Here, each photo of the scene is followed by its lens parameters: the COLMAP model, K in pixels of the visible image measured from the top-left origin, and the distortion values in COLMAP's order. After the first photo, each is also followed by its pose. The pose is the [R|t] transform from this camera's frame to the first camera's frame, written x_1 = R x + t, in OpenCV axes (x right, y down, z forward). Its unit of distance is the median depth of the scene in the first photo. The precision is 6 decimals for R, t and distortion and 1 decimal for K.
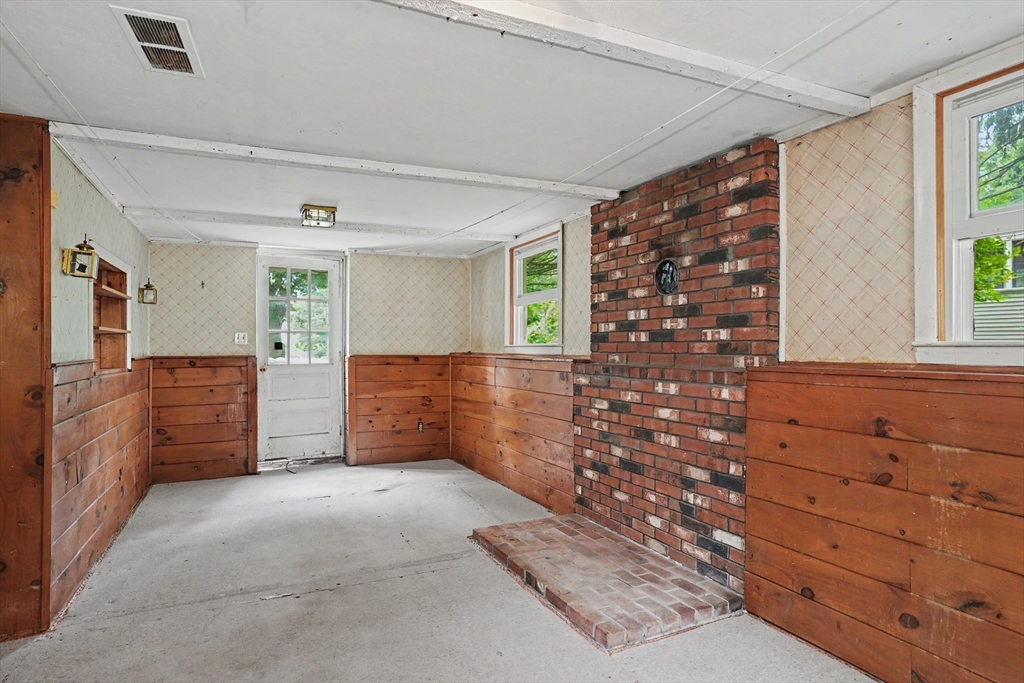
lens RADIAL K [[564.7, 0, 509.8], [0, 564.7, 341.3], [0, 0, 1]] dist [-0.028231, 0.009651]
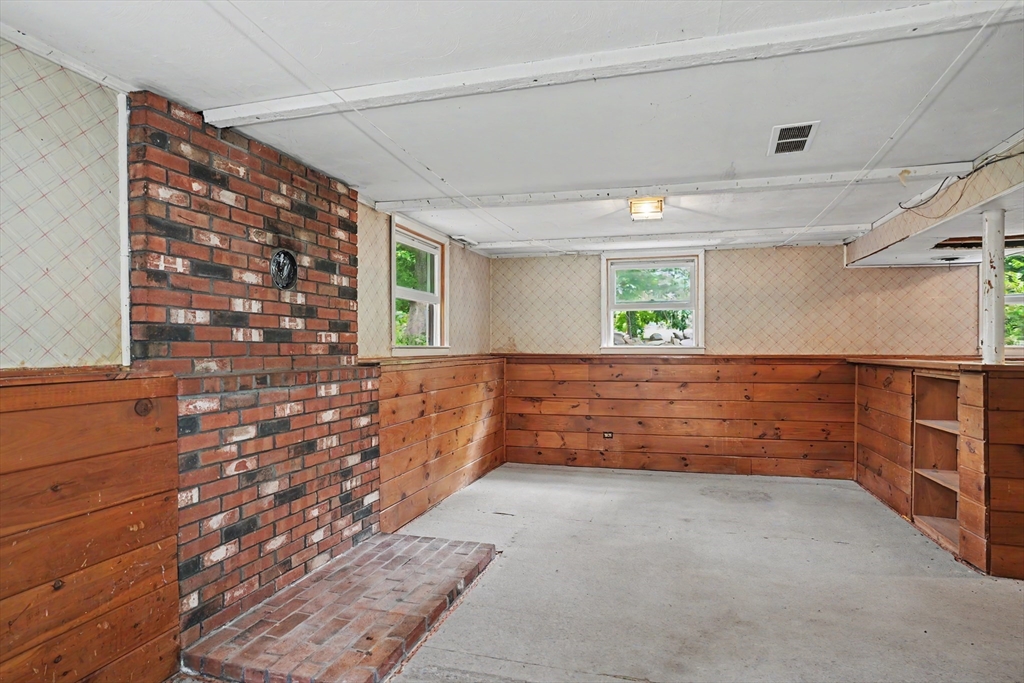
lens RADIAL K [[564.7, 0, 513.9], [0, 564.7, 348.9], [0, 0, 1]] dist [-0.028231, 0.009651]
pose [[-0.743995, 0.006080, 0.668157, -0.604810], [0.001108, 0.999968, -0.007865, 0.018733], [-0.668184, -0.005111, -0.743979, 1.475515]]
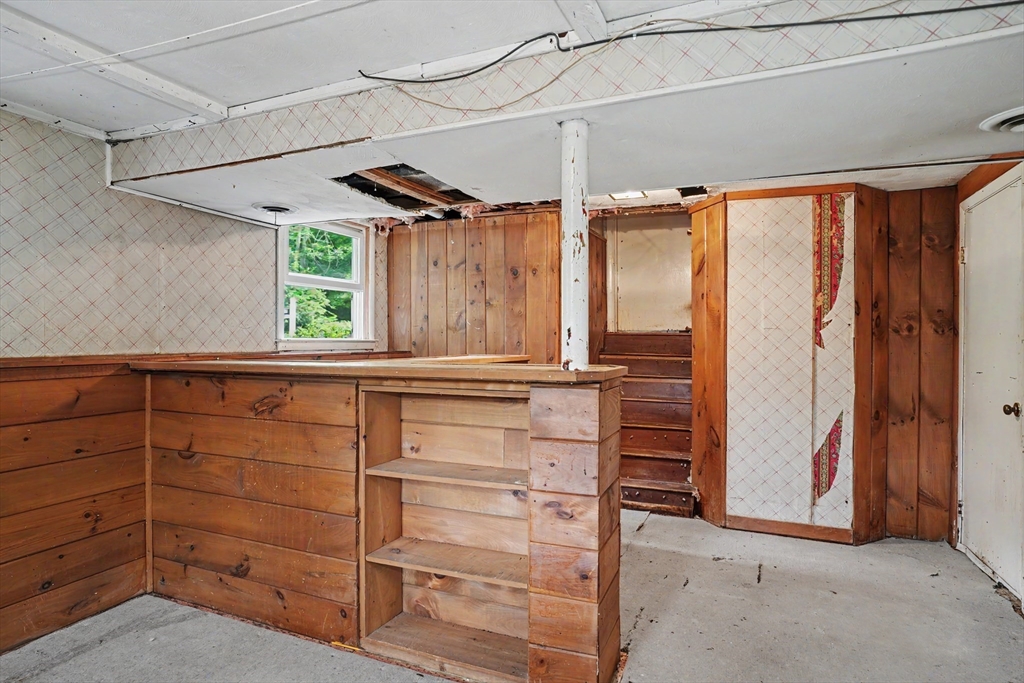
lens RADIAL K [[564.7, 0, 515.8], [0, 564.7, 343.8], [0, 0, 1]] dist [-0.028231, 0.009651]
pose [[-0.756138, 0.010886, -0.654322, -0.371884], [0.009524, 0.999939, 0.005630, 0.013465], [0.654343, -0.001975, -0.756195, 1.059396]]
